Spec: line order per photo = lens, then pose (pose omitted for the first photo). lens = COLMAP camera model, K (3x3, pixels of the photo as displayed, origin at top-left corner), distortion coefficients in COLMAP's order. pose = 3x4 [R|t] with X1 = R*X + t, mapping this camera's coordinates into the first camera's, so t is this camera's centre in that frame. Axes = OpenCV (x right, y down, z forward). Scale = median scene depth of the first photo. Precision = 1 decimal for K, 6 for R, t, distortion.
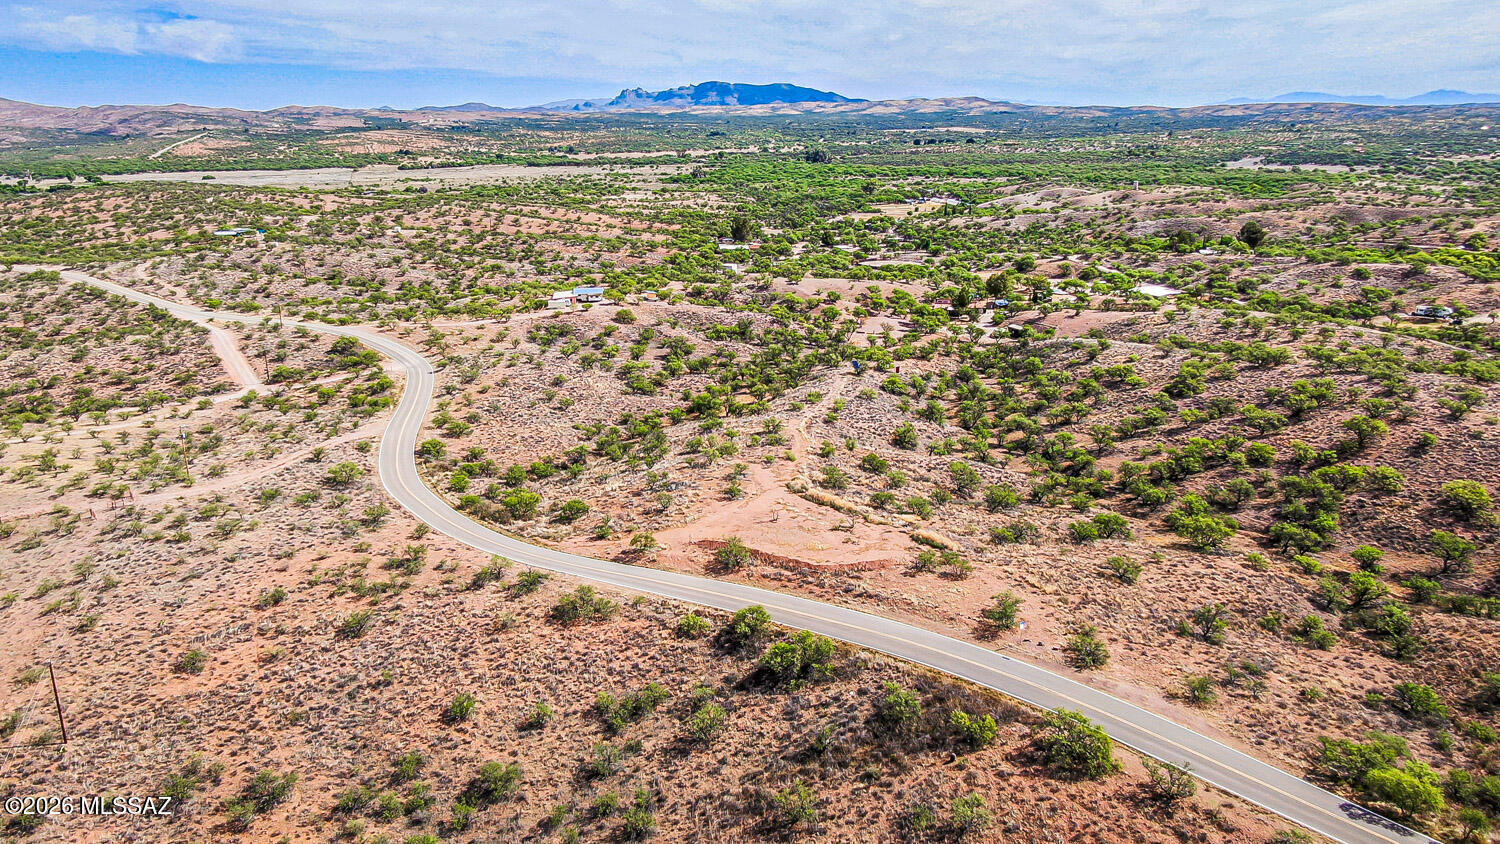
lens RADIAL K [[1078.2, 0, 750.0], [0, 1078.2, 422.0], [0, 0, 1]] dist [-0.017663, 0.039549]
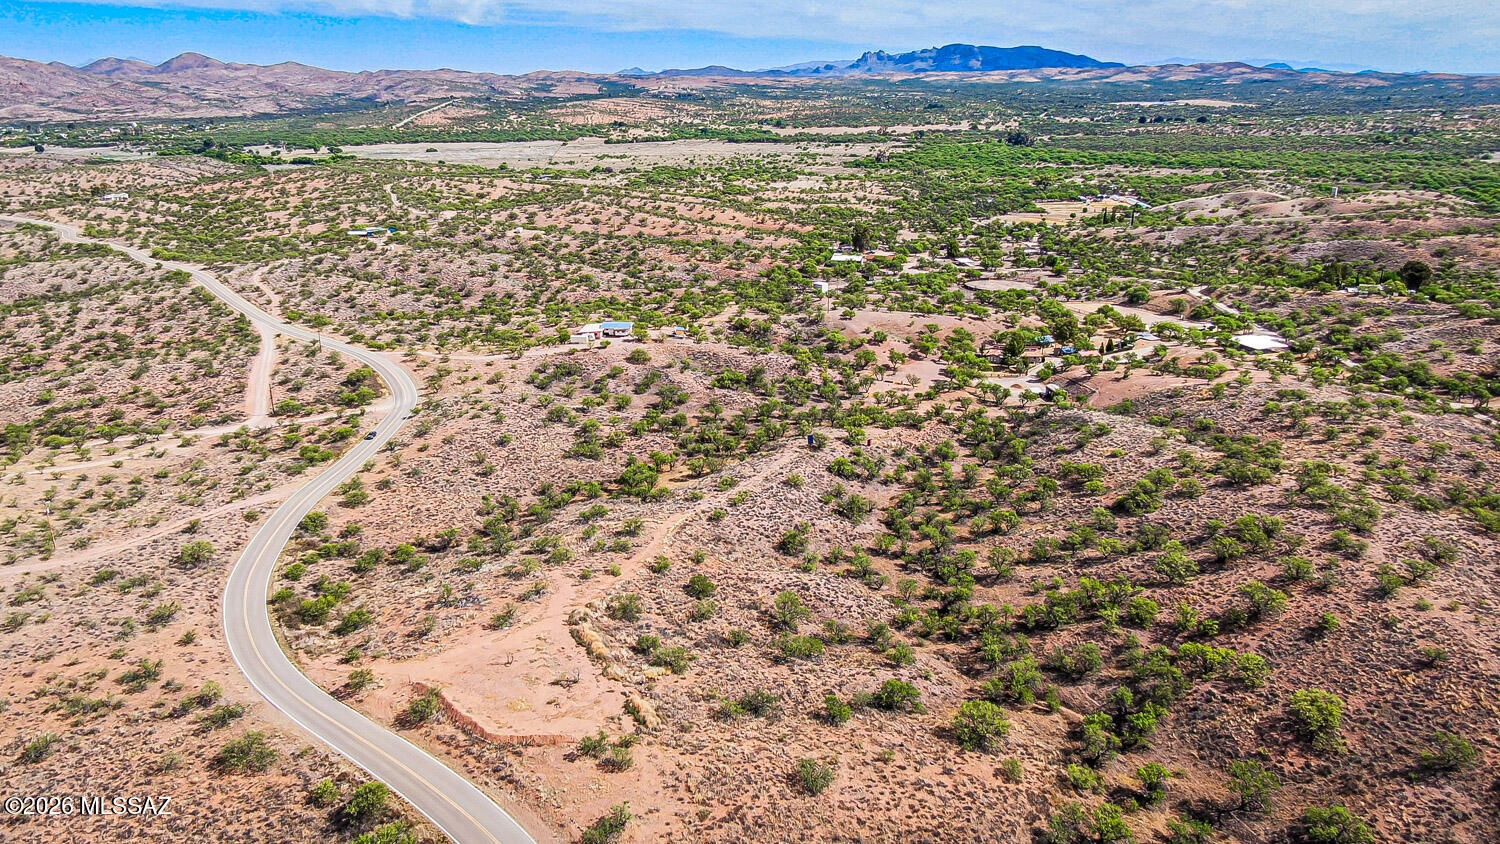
lens RADIAL K [[1078.2, 0, 750.0], [0, 1078.2, 422.0], [0, 0, 1]] dist [-0.017663, 0.039549]
pose [[0.976583, 0.069638, -0.203559, 0.202642], [-0.062891, 0.997241, 0.039434, -0.087051], [0.205743, -0.025709, 0.978268, 0.041386]]
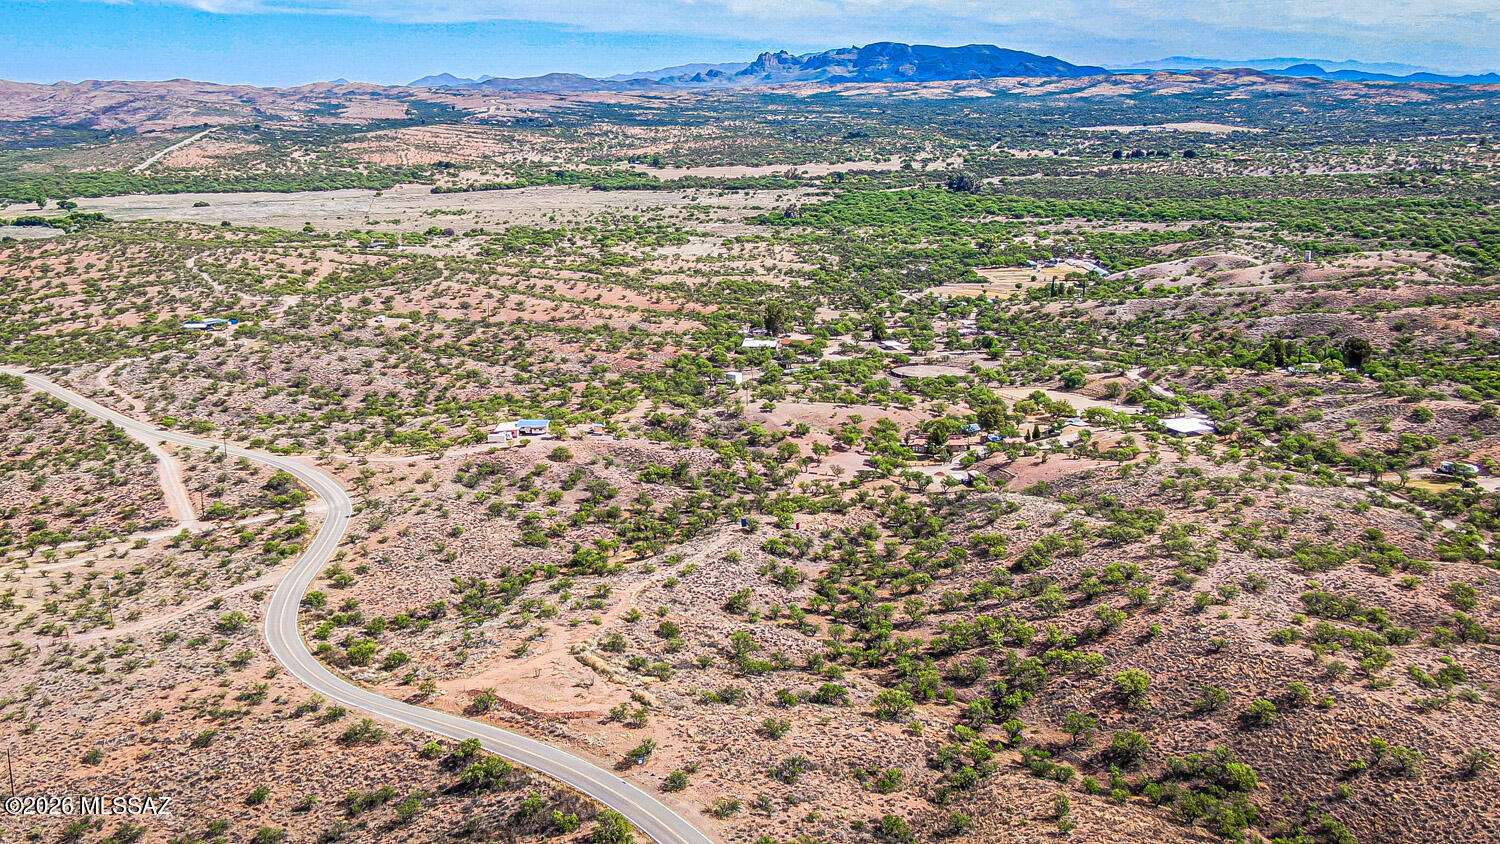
lens RADIAL K [[1521.2, 0, 750.0], [0, 1521.2, 422.0], [0, 0, 1]] dist [-0.001937, 0.120846]
pose [[0.992430, 0.027641, -0.119662, 0.232843], [-0.034559, 0.997825, -0.056127, -0.057273], [0.117850, 0.059837, 0.991227, -0.381646]]
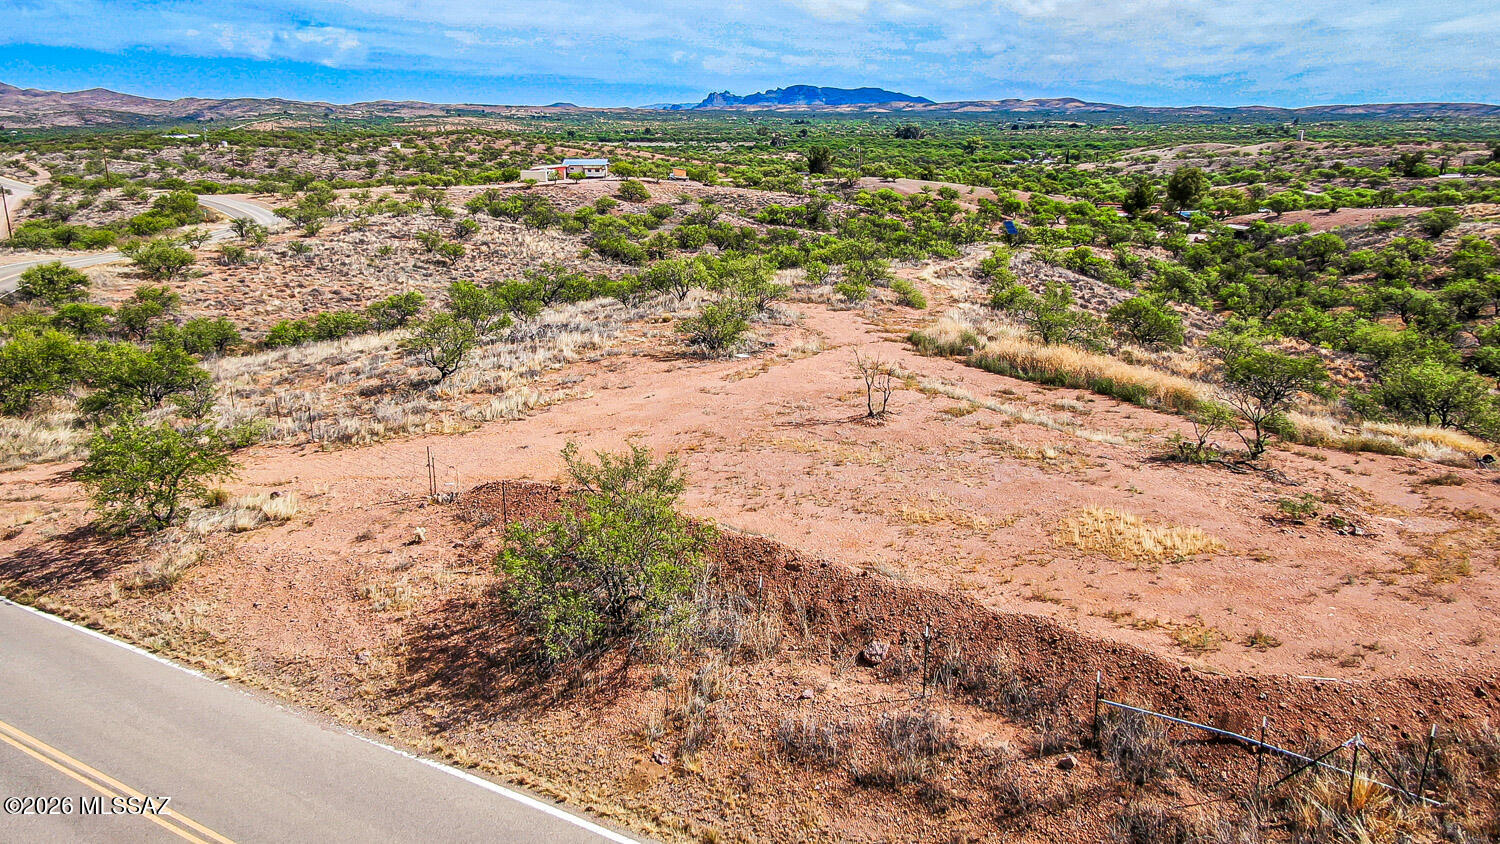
lens RADIAL K [[1078.2, 0, 750.0], [0, 1078.2, 422.0], [0, 0, 1]] dist [-0.017663, 0.039549]
pose [[0.996928, 0.029229, -0.072663, 0.006680], [-0.029695, 0.999545, -0.005347, 0.045000], [0.072474, 0.007488, 0.997342, 0.372710]]
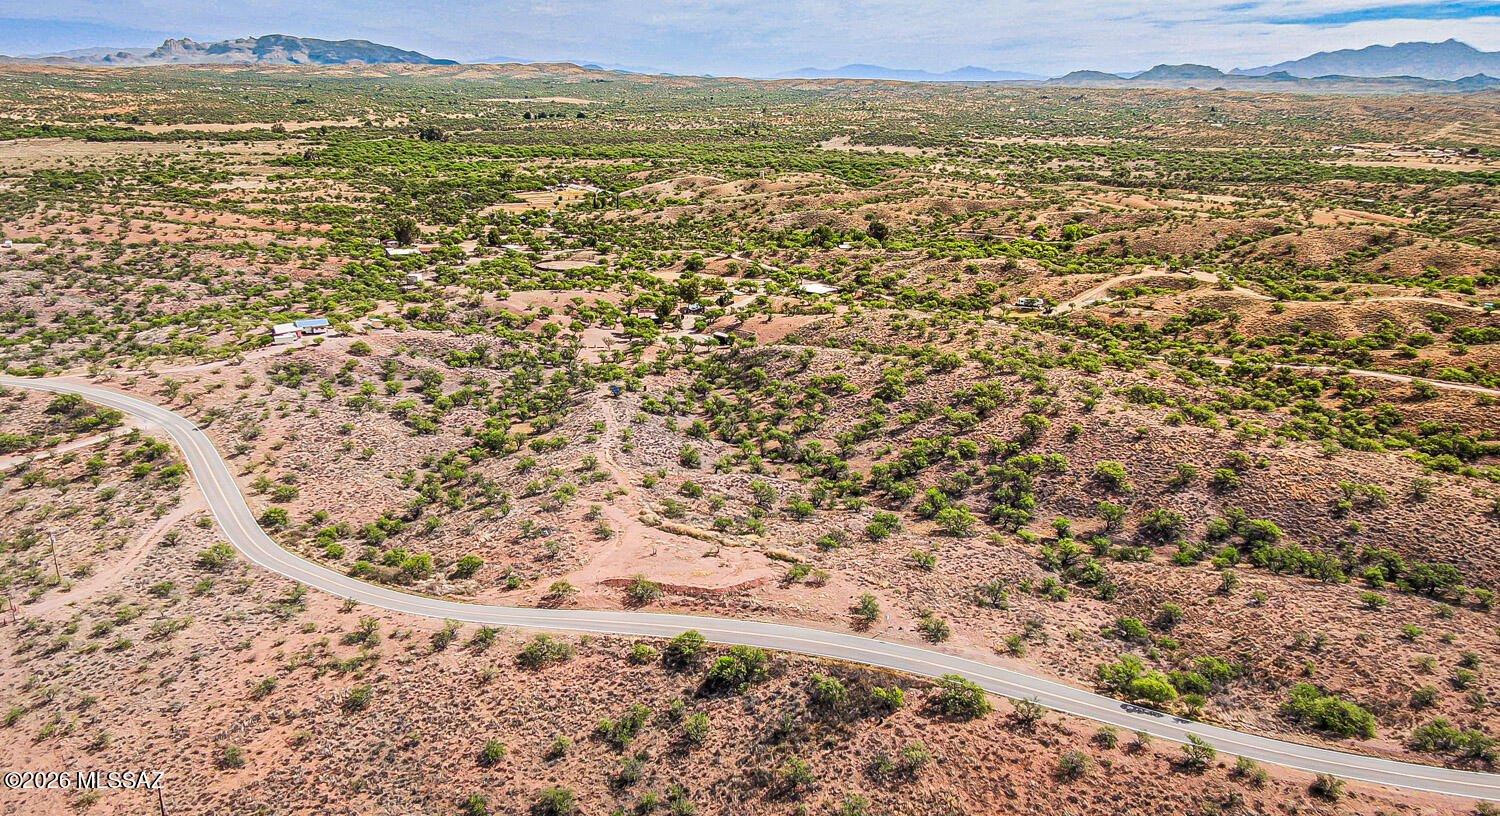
lens RADIAL K [[1086.8, 0, 750.2], [0, 1086.8, 422.2], [0, 0, 1]] dist [-0.024758, 0.051453]
pose [[0.935233, -0.084005, 0.343921, -0.136015], [0.073370, 0.996340, 0.043848, -0.048964], [-0.346346, -0.015775, 0.937974, -0.086998]]
